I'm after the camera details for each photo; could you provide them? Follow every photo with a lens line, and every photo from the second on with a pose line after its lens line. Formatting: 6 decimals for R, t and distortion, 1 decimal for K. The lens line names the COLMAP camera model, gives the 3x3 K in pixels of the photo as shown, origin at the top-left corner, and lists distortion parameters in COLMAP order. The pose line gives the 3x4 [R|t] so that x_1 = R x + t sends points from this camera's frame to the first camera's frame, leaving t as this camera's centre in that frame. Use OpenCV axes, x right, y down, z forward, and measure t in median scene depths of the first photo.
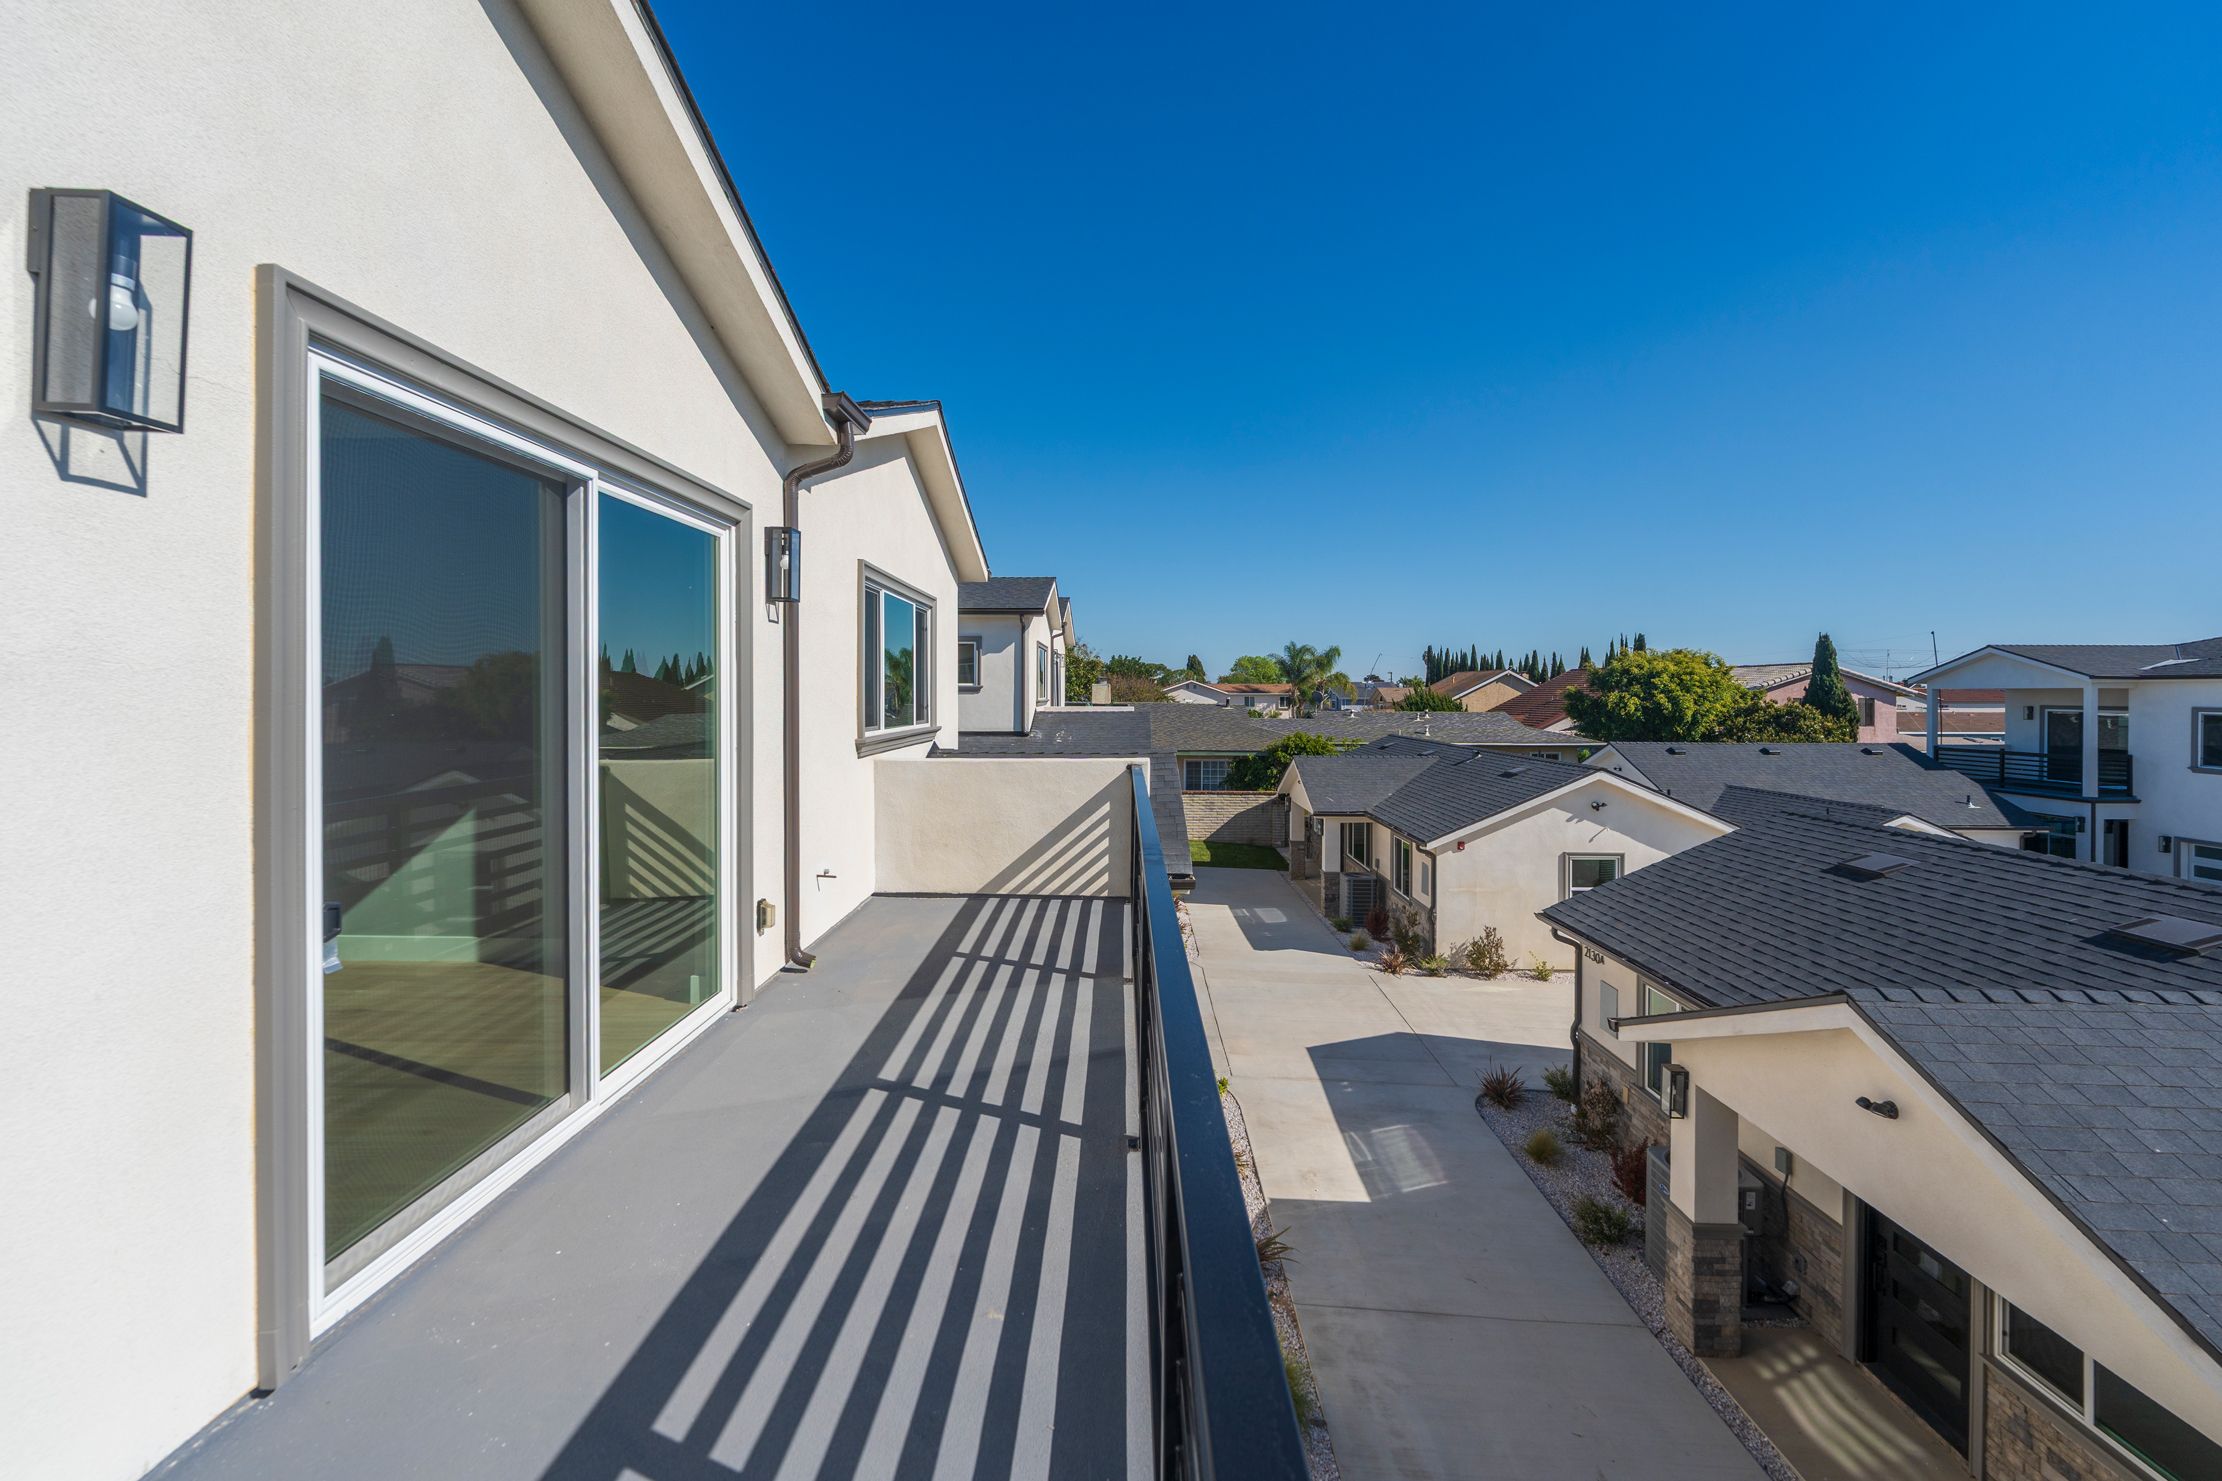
lens RADIAL K [[898.2, 0, 1070.8], [0, 898.2, 697.1], [0, 0, 1]] dist [-0.001589, 0.001336]
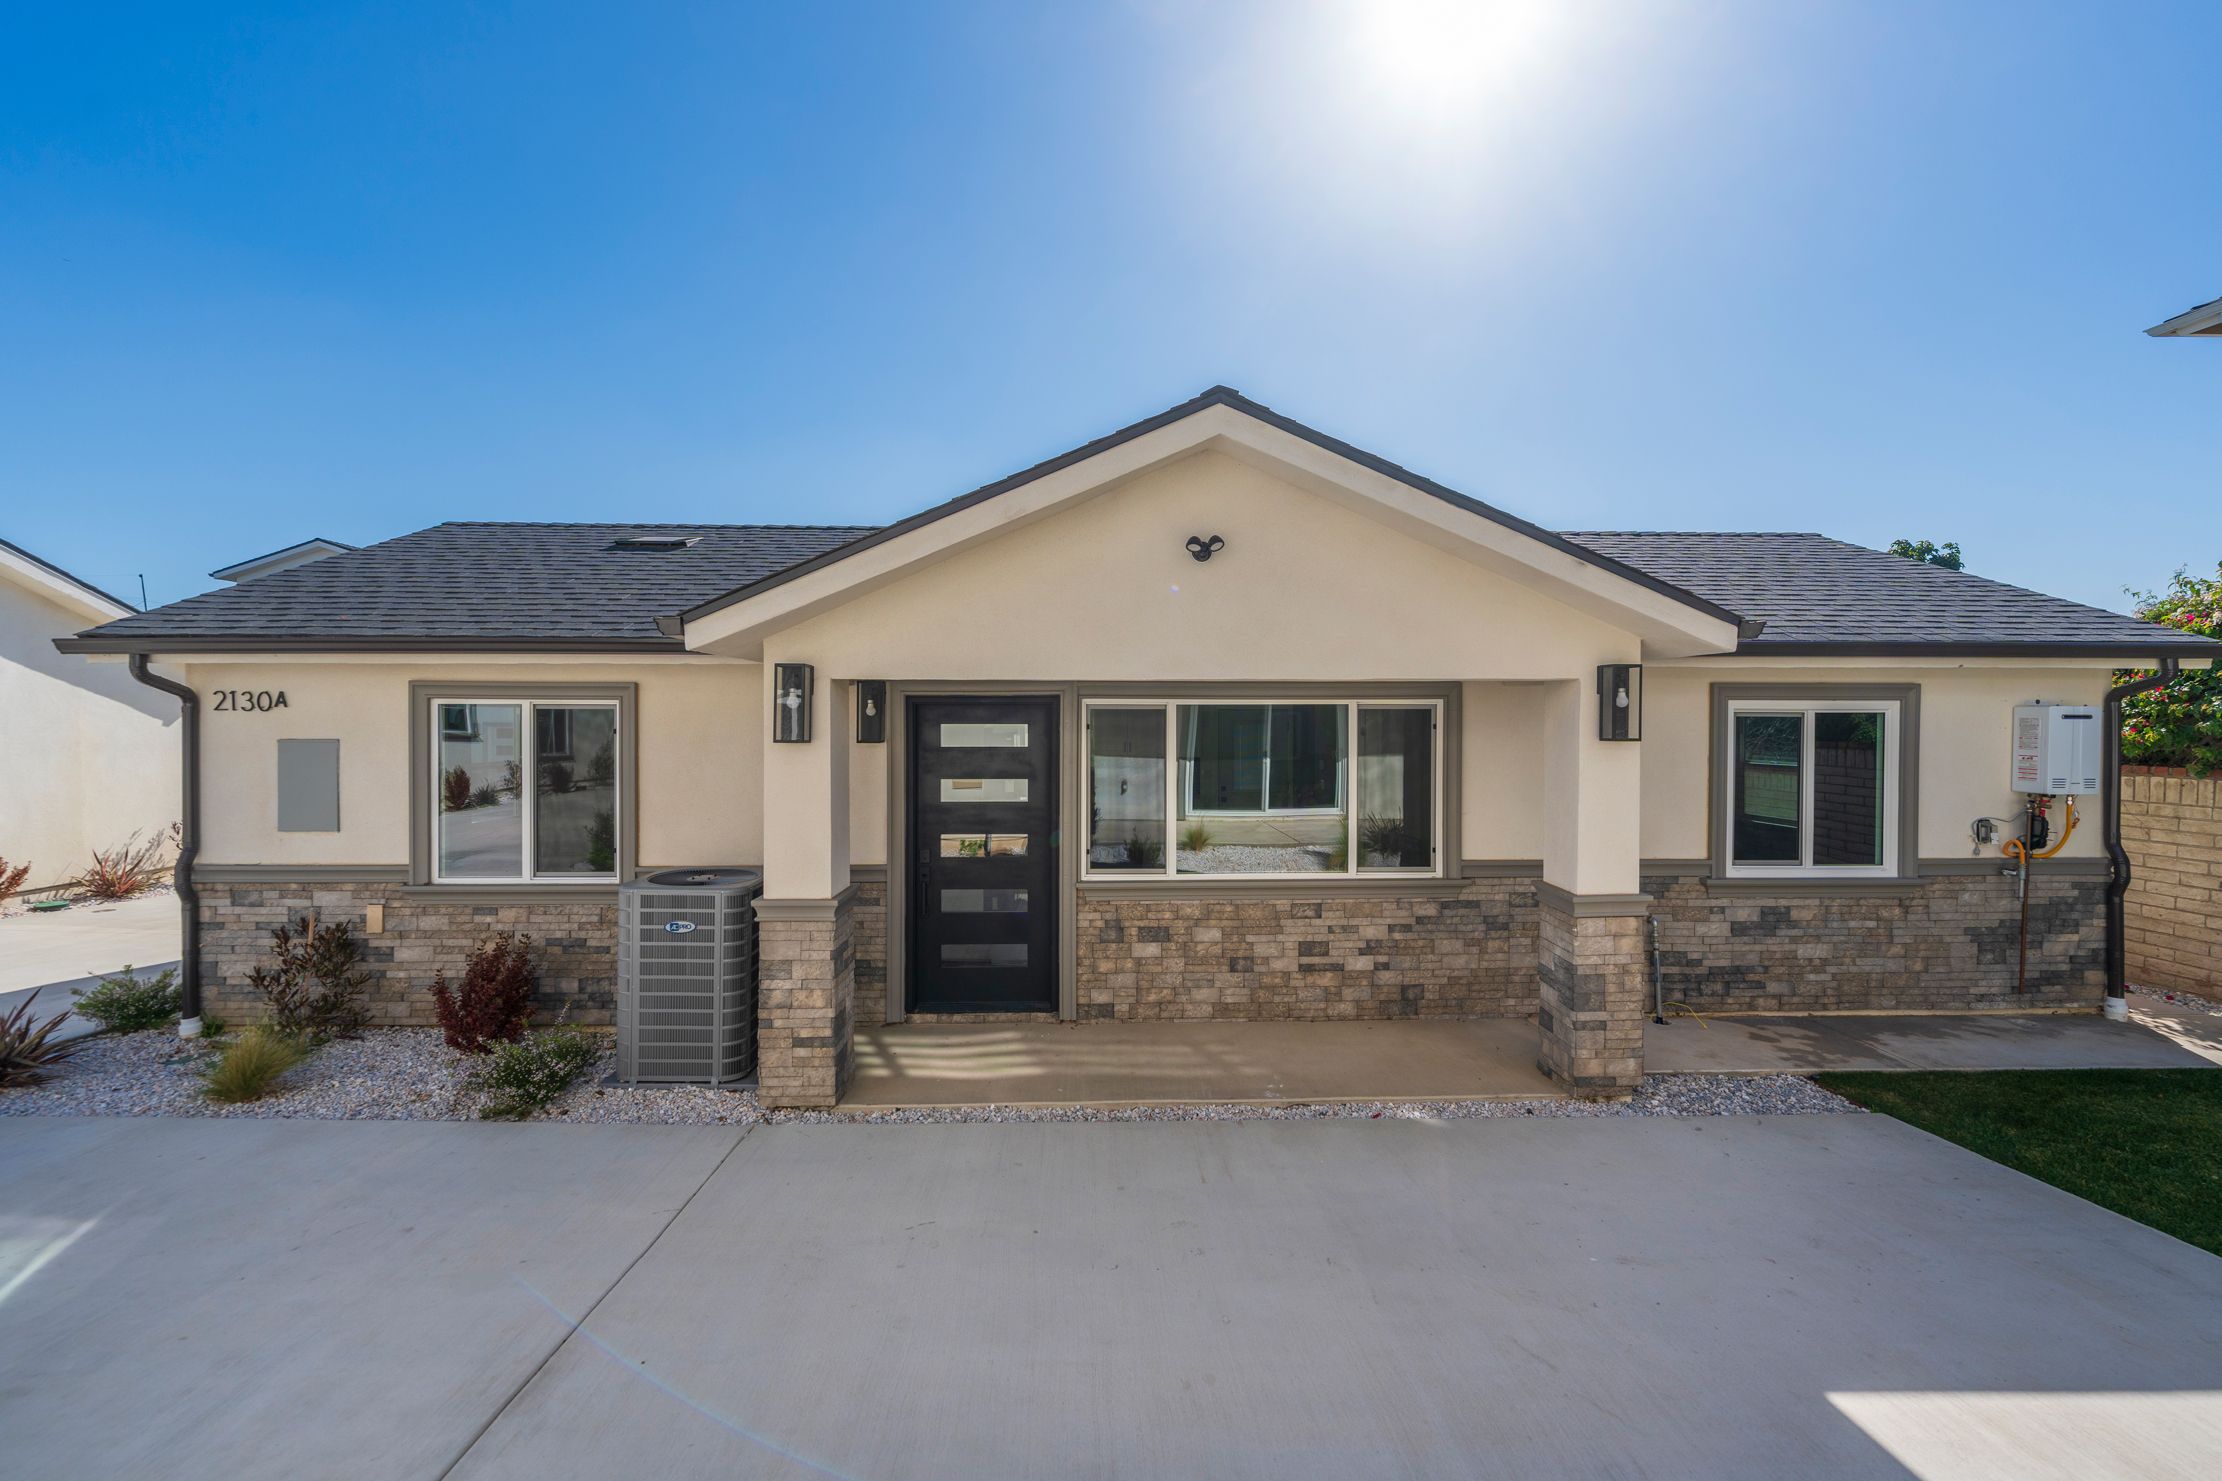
lens RADIAL K [[862.3, 0, 1114.2], [0, 862.3, 747.5], [0, 0, 1]] dist [-0.010768, -0.000019]
pose [[-0.106547, -0.003388, 0.994302, 0.055310], [-0.004194, 0.999987, 0.002958, 0.345979], [-0.994299, -0.003855, -0.106559, 0.628625]]
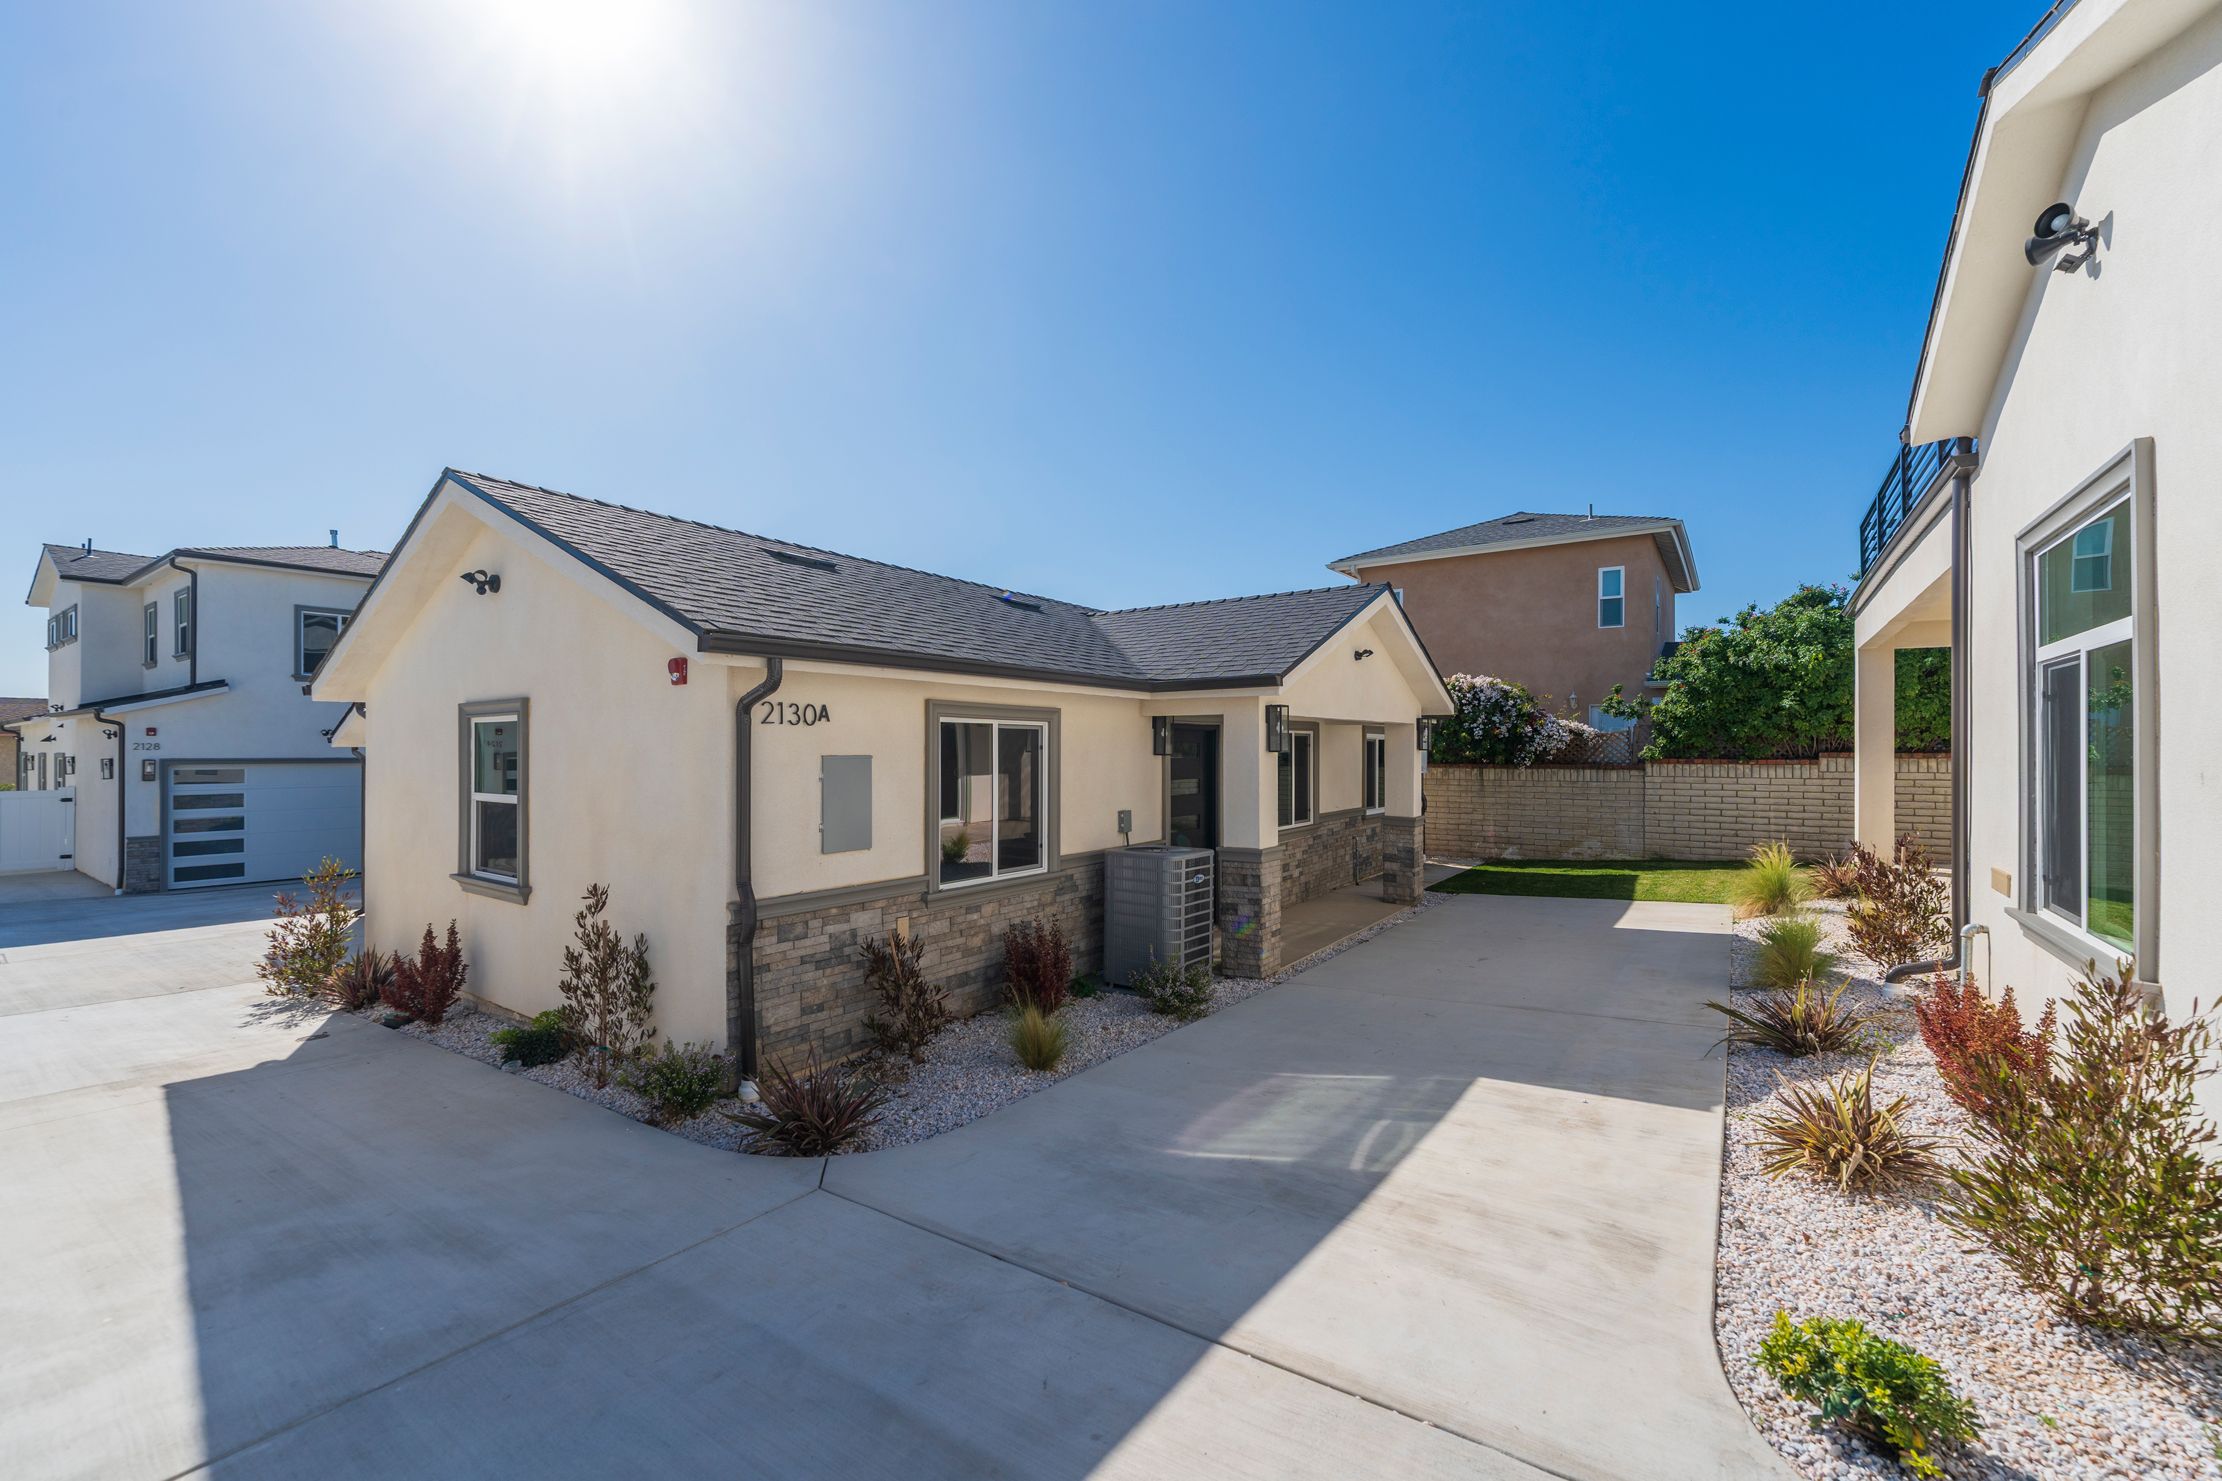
lens RADIAL K [[898.2, 0, 1106.7], [0, 898.2, 751.6], [0, 0, 1]] dist [-0.001589, 0.001336]
pose [[-0.852056, 0.005440, 0.523422, 0.225848], [0.004346, 0.999985, -0.003319, 0.344750], [-0.523432, -0.000553, -0.852067, 1.451824]]
